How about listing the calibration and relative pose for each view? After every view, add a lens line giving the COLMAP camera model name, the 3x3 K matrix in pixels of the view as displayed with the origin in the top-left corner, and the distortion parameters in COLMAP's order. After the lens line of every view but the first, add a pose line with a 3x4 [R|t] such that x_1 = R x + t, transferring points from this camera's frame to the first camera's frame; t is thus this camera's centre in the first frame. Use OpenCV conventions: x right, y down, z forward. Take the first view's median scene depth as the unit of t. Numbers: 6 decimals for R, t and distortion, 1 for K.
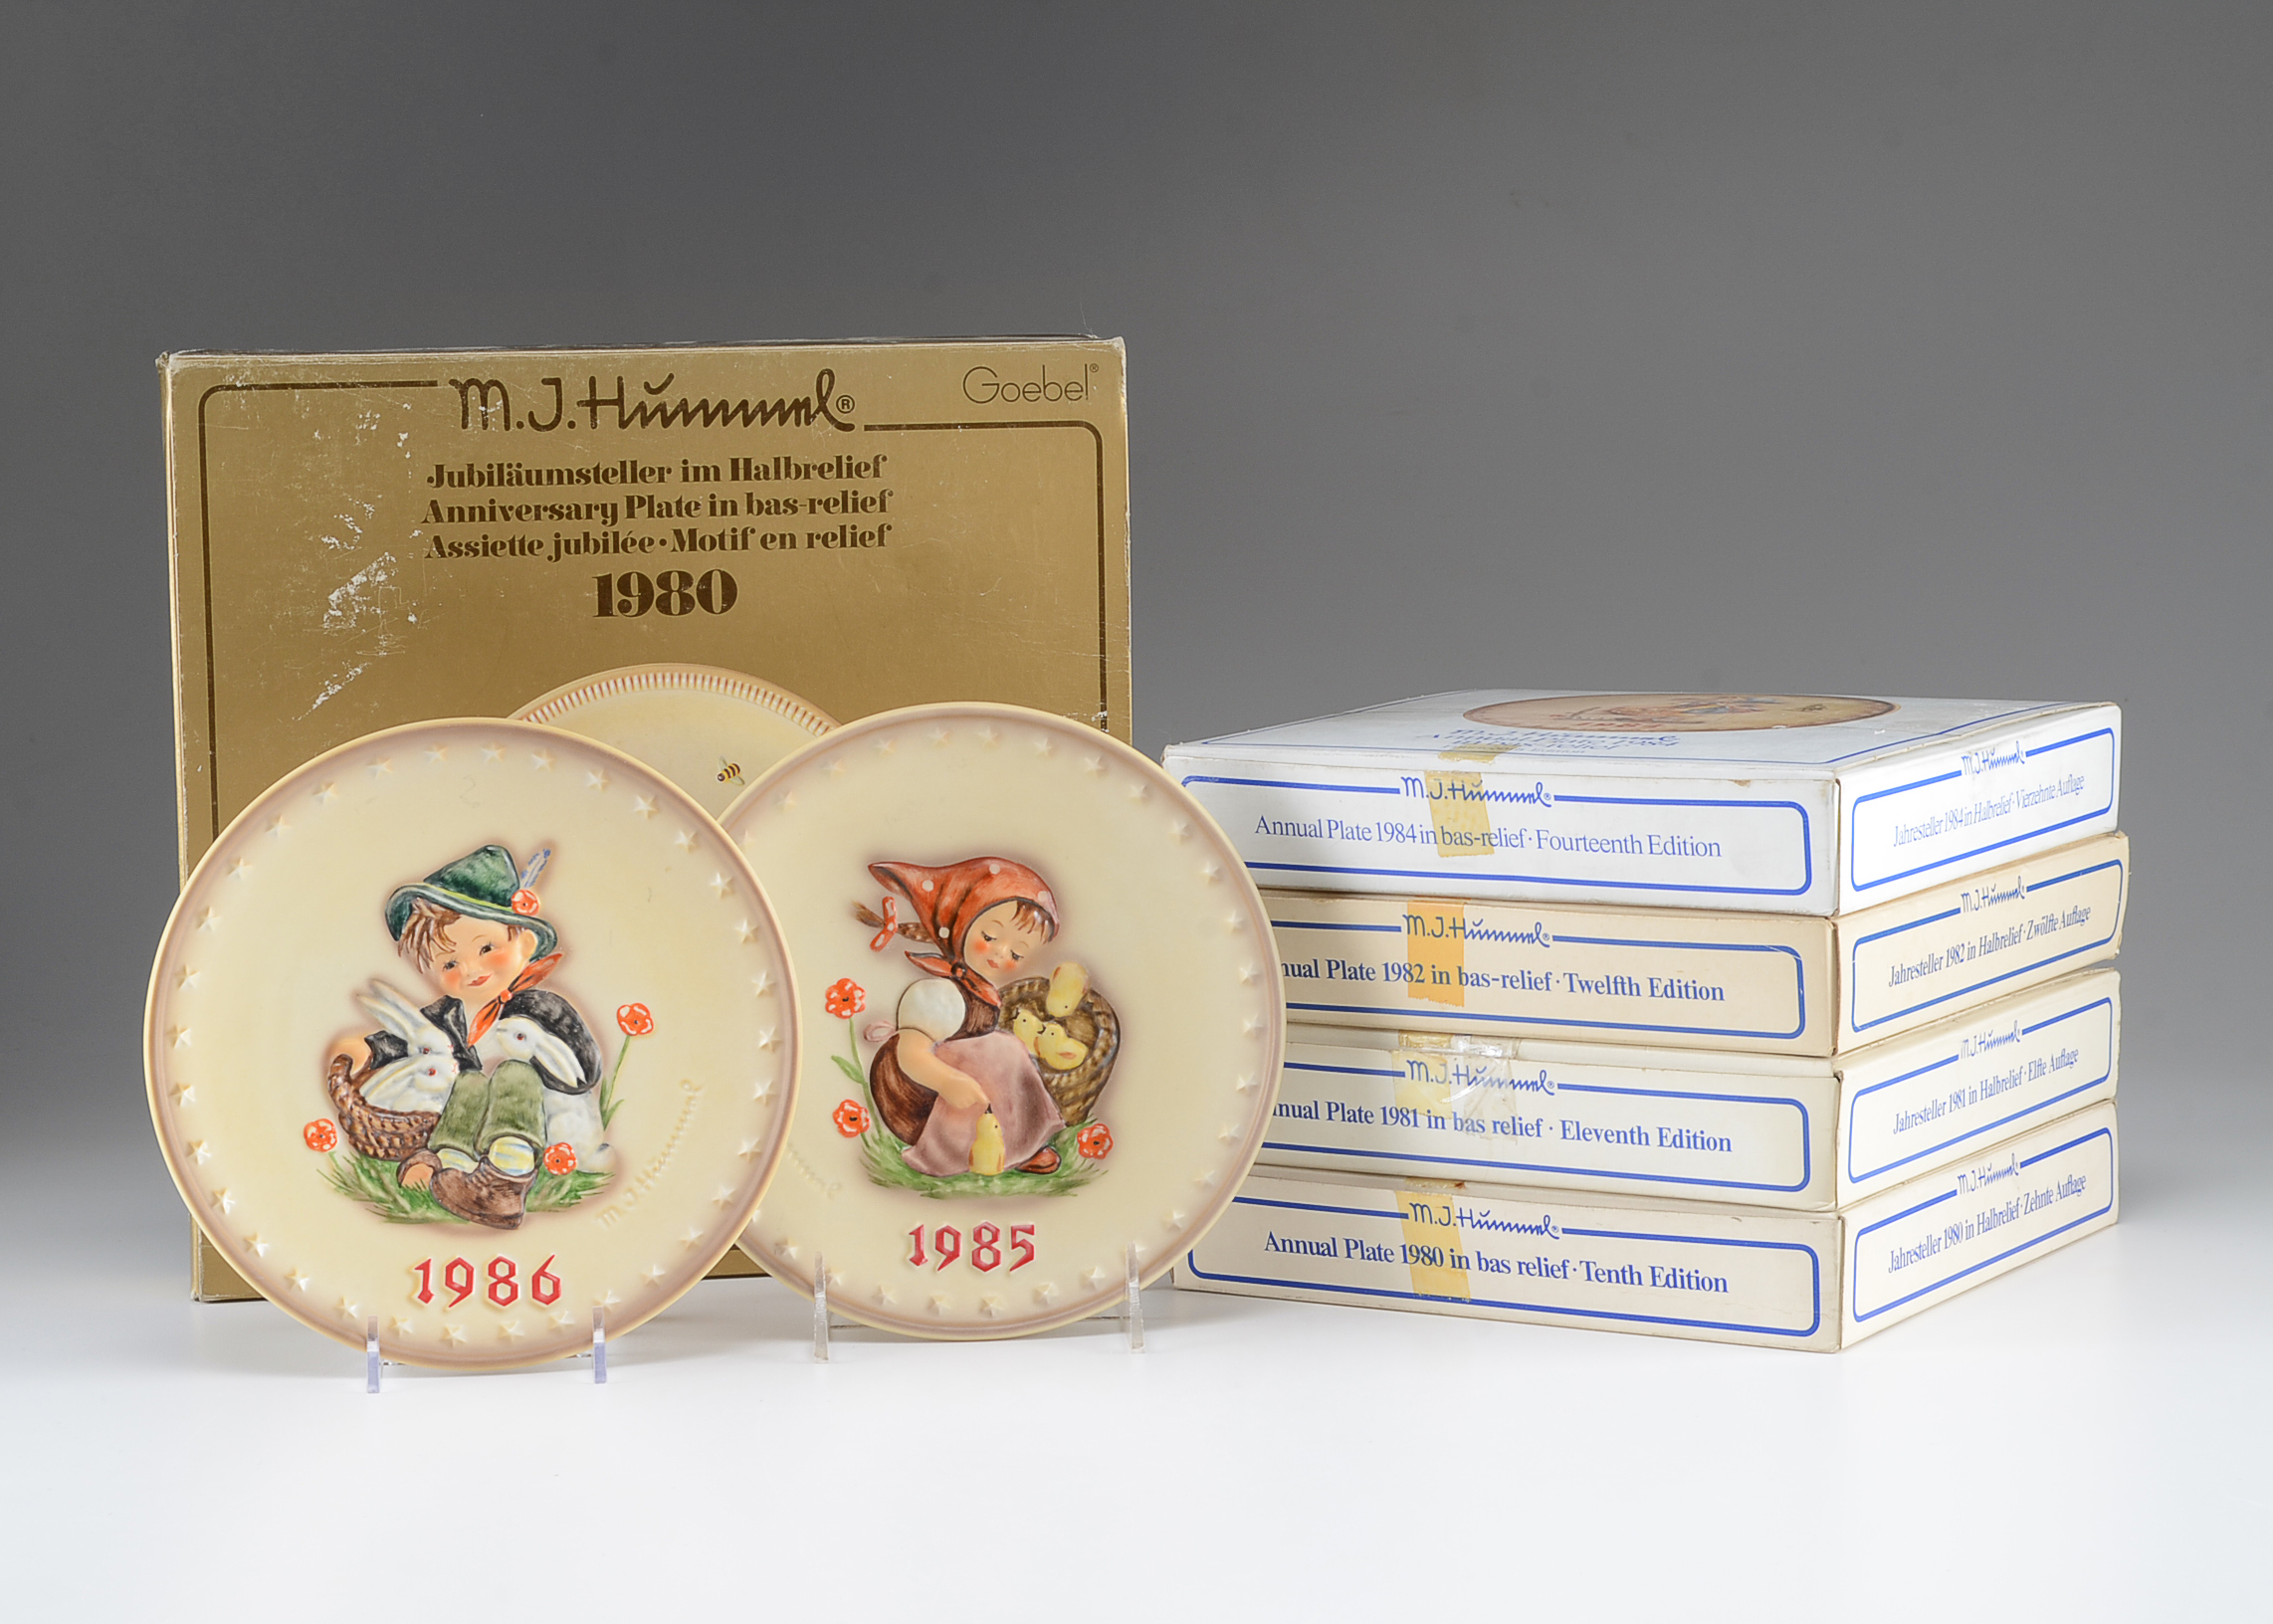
lens RADIAL K [[5593.2, 0, 1136.5], [0, 5593.2, 812.0], [0, 0, 1]] dist [-0.000165, 0.115261]
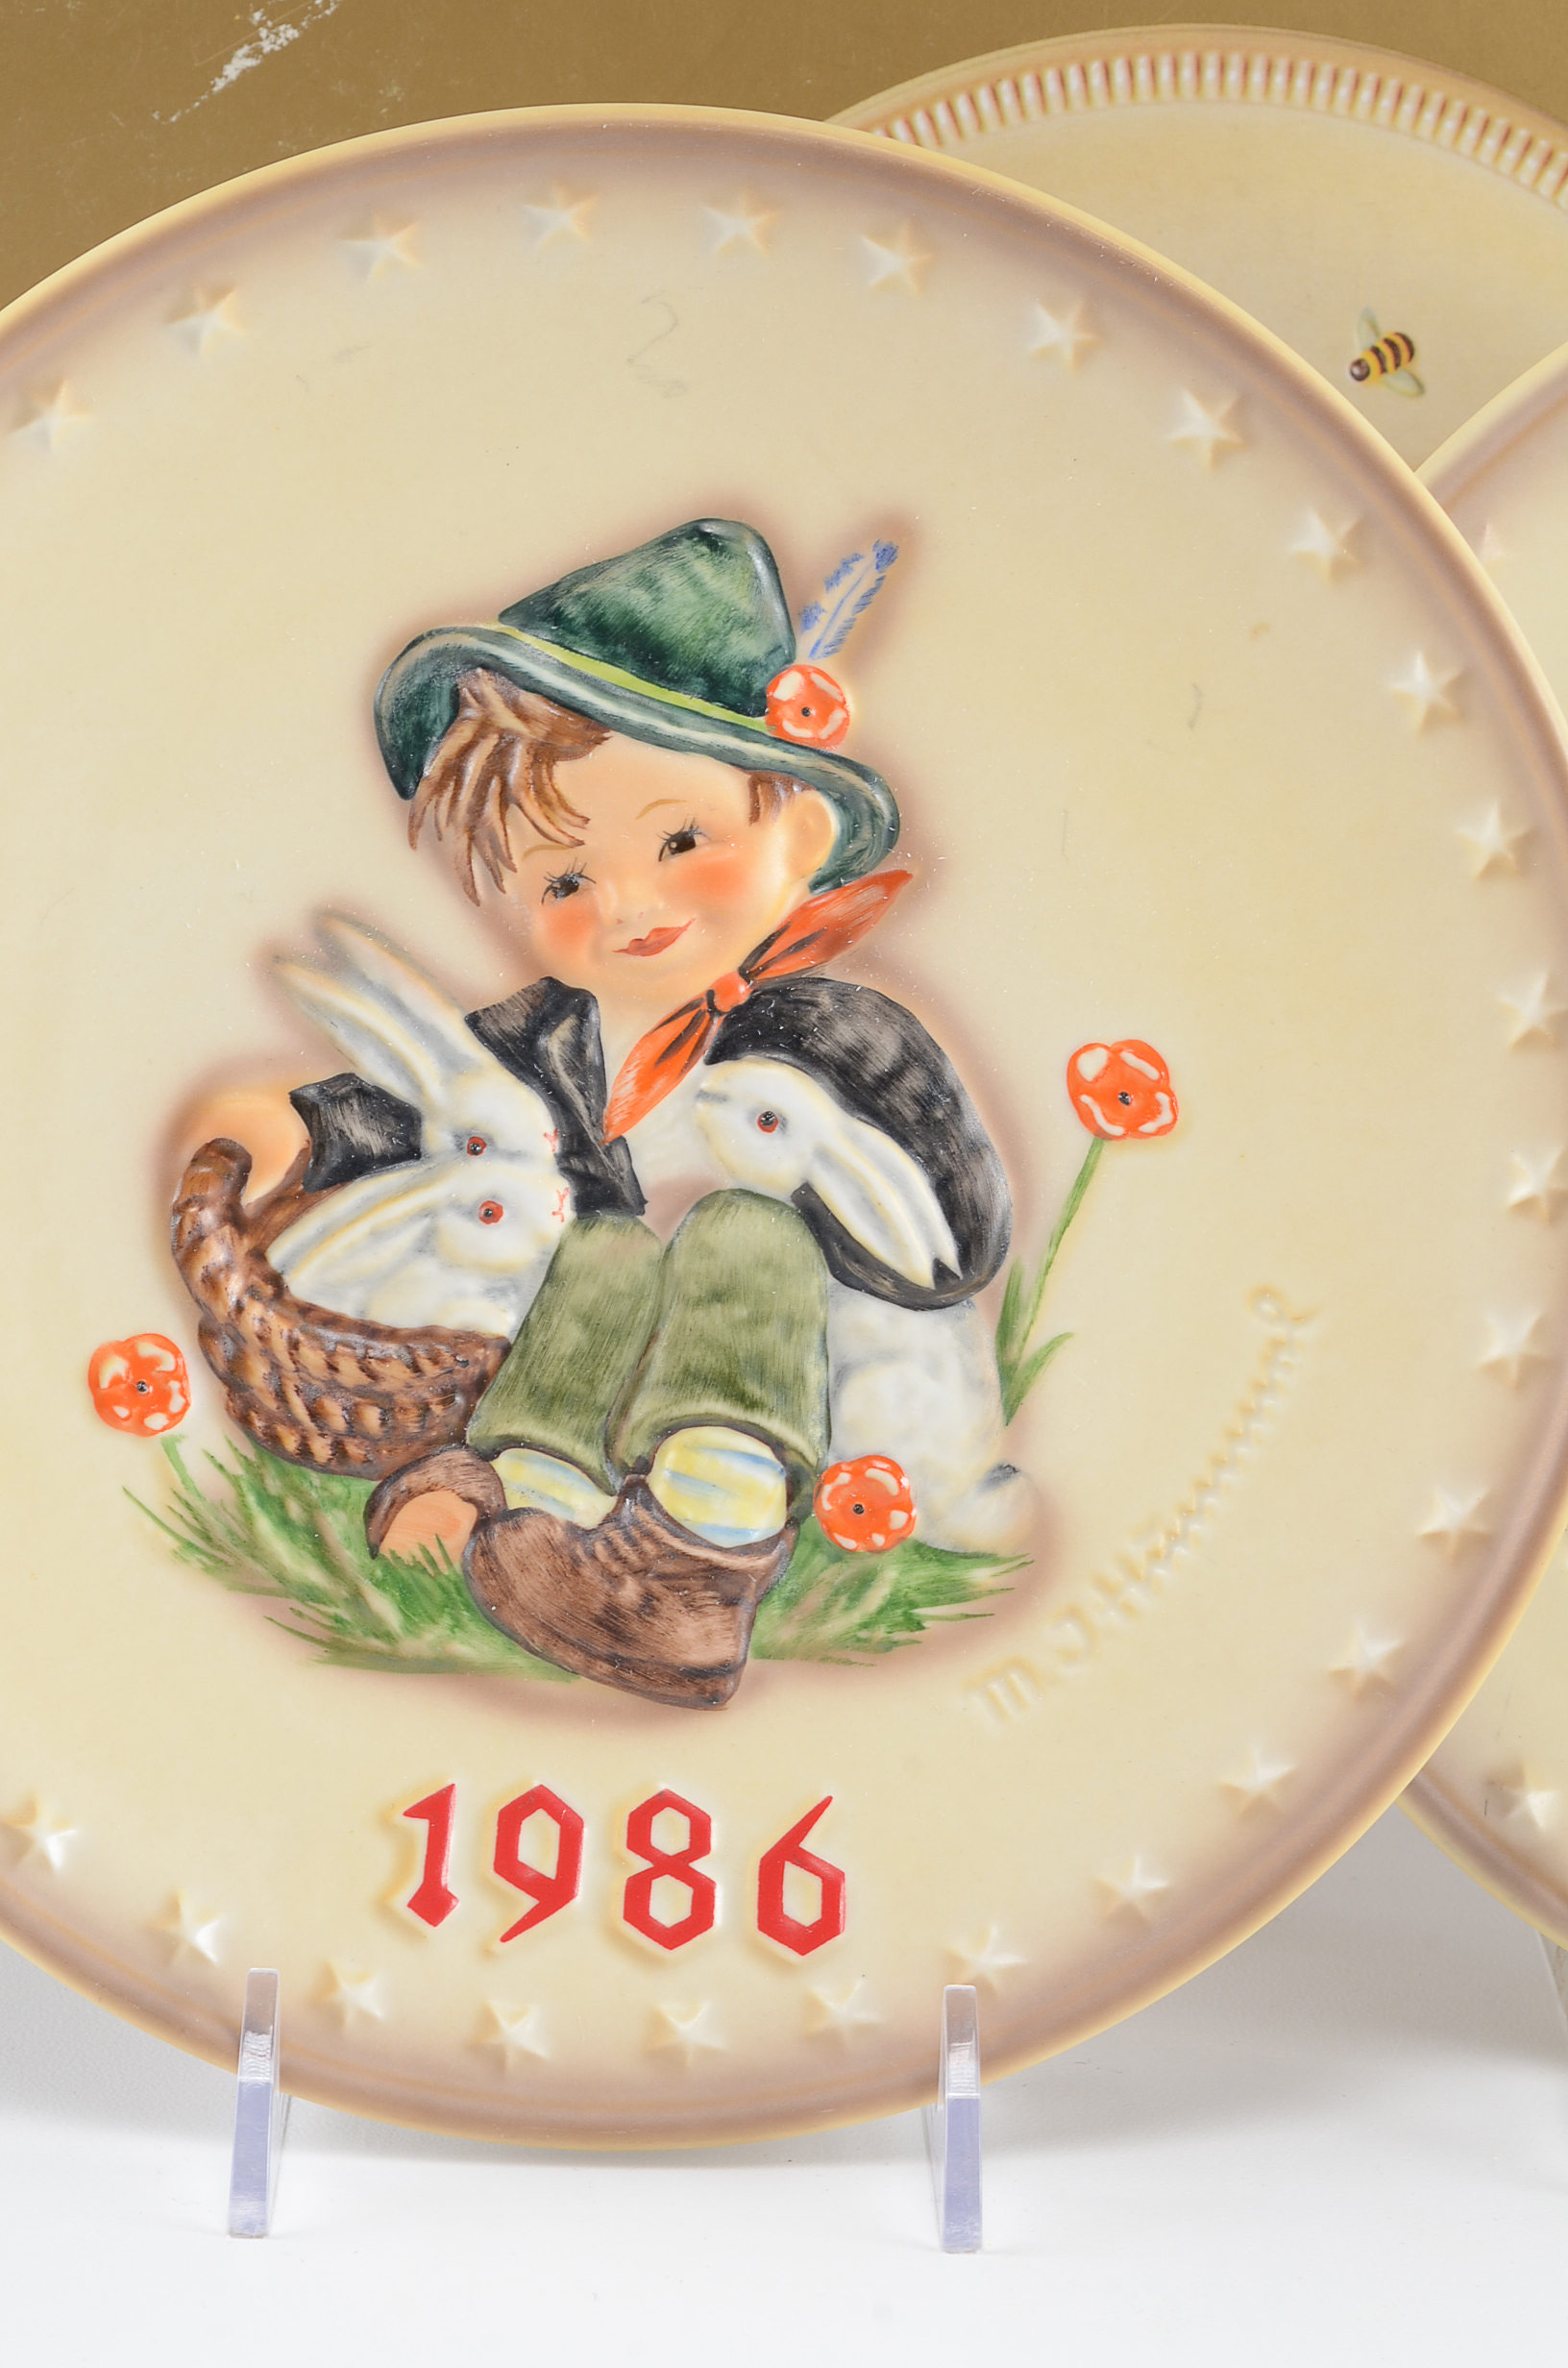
lens RADIAL K [[5202.2, 0, 784.0], [0, 5202.2, 1184.0], [0, 0, 1]] dist [0.008167, 0.439067]
pose [[0.994817, 0.072927, -0.070854, -0.087676], [-0.063682, 0.990115, 0.124971, 0.006148], [0.079267, -0.119811, 0.989627, 0.701945]]
